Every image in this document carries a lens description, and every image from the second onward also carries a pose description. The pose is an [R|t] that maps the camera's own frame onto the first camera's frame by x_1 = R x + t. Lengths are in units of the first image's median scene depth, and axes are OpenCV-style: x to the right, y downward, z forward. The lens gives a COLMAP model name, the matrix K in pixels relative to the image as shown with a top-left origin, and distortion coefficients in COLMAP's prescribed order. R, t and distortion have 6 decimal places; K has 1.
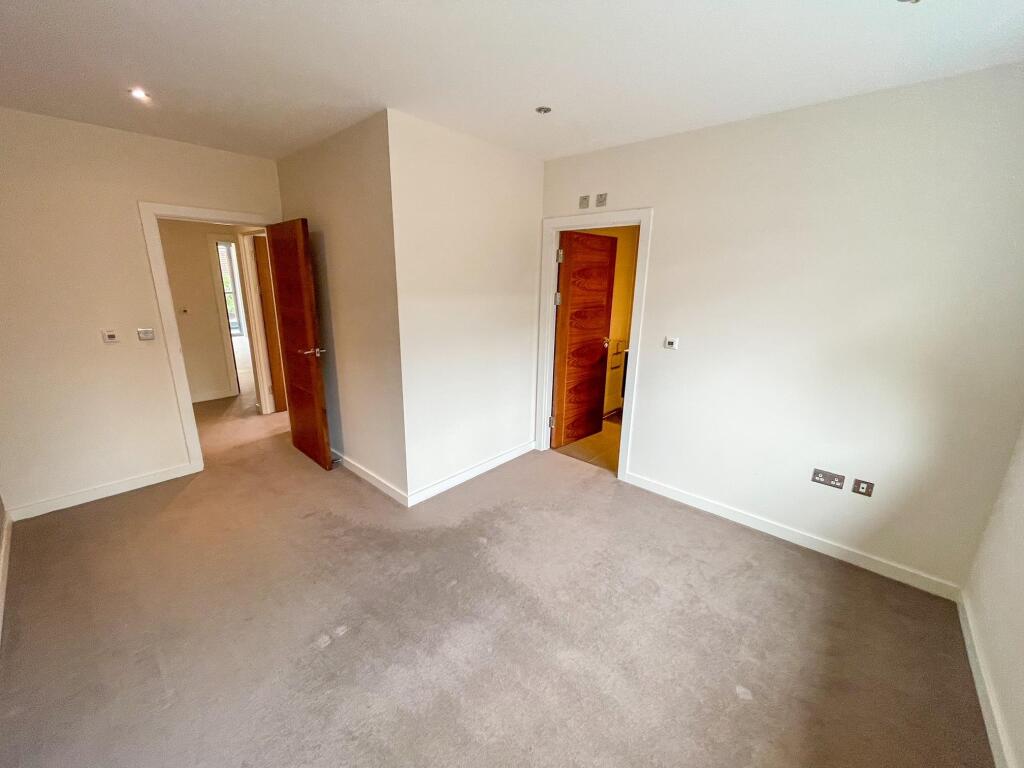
lens RADIAL K [[409.4, 0, 510.0], [0, 409.4, 385.6], [0, 0, 1]] dist [0.000055, 0.000010]
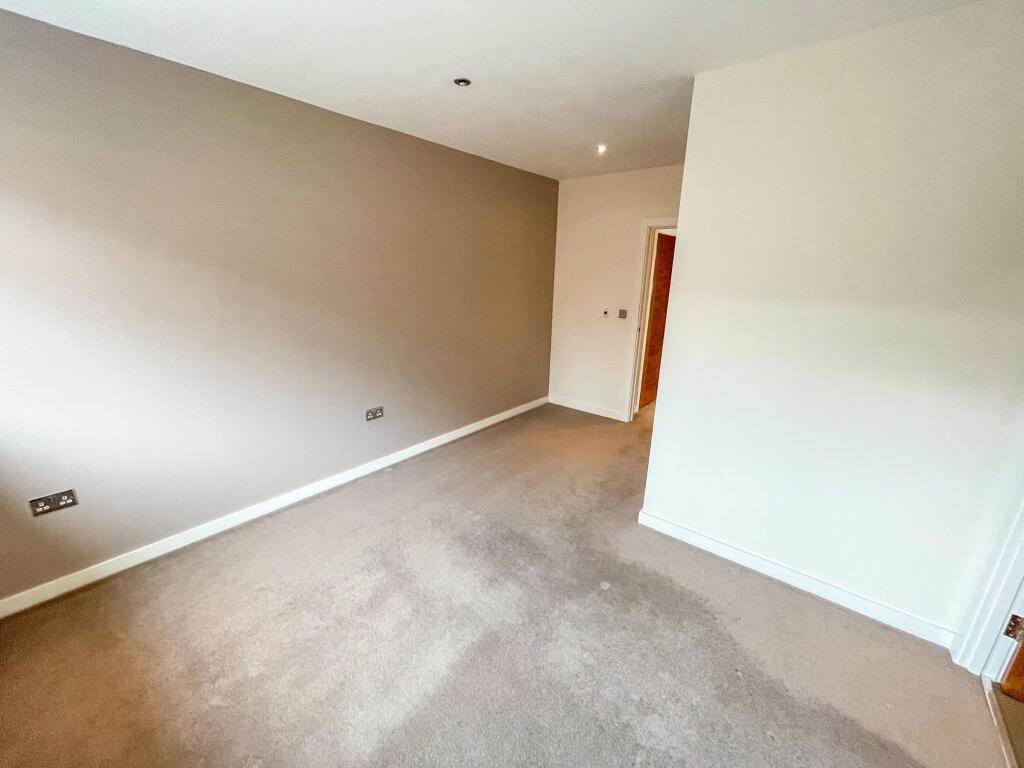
lens RADIAL K [[409.4, 0, 510.0], [0, 409.4, 385.6], [0, 0, 1]] dist [0.000055, 0.000010]
pose [[0.048214, 0.256314, -0.965390, 0.602259], [-0.275980, 0.932307, 0.233747, -0.136082], [0.959953, 0.255159, 0.115688, 0.597202]]
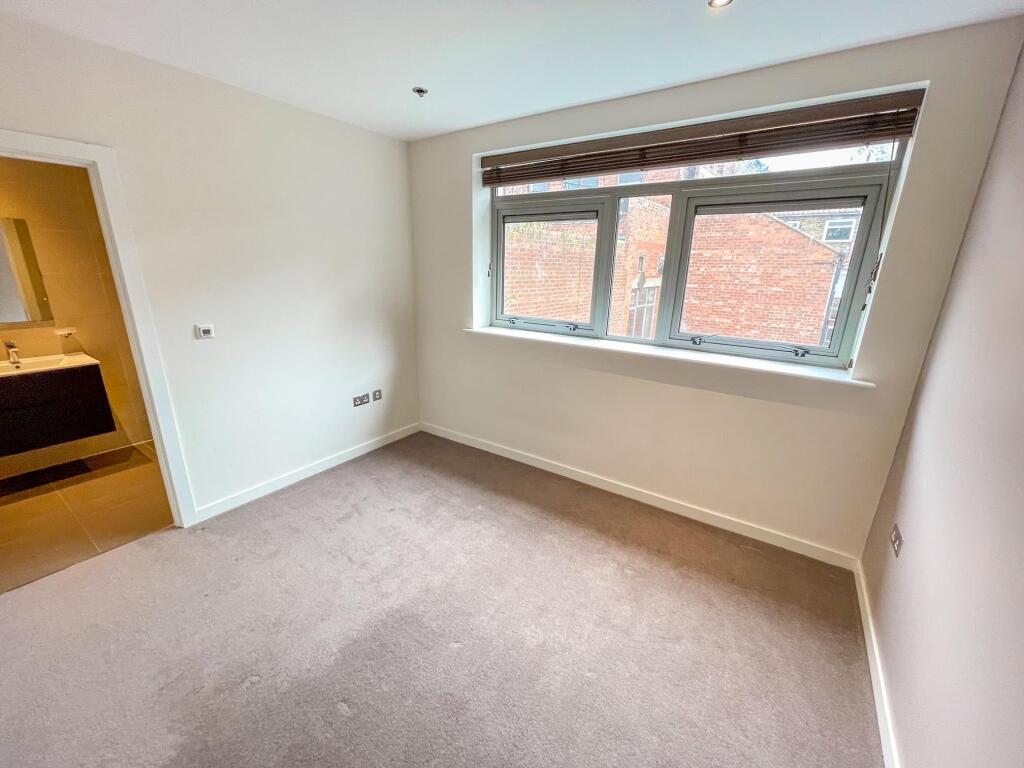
lens RADIAL K [[409.4, 0, 510.0], [0, 409.4, 385.6], [0, 0, 1]] dist [0.000055, 0.000010]
pose [[-0.123965, -0.301577, 0.945349, -0.556326], [0.232509, 0.917346, 0.323133, -0.142197], [-0.964662, 0.259860, -0.043600, 0.523199]]
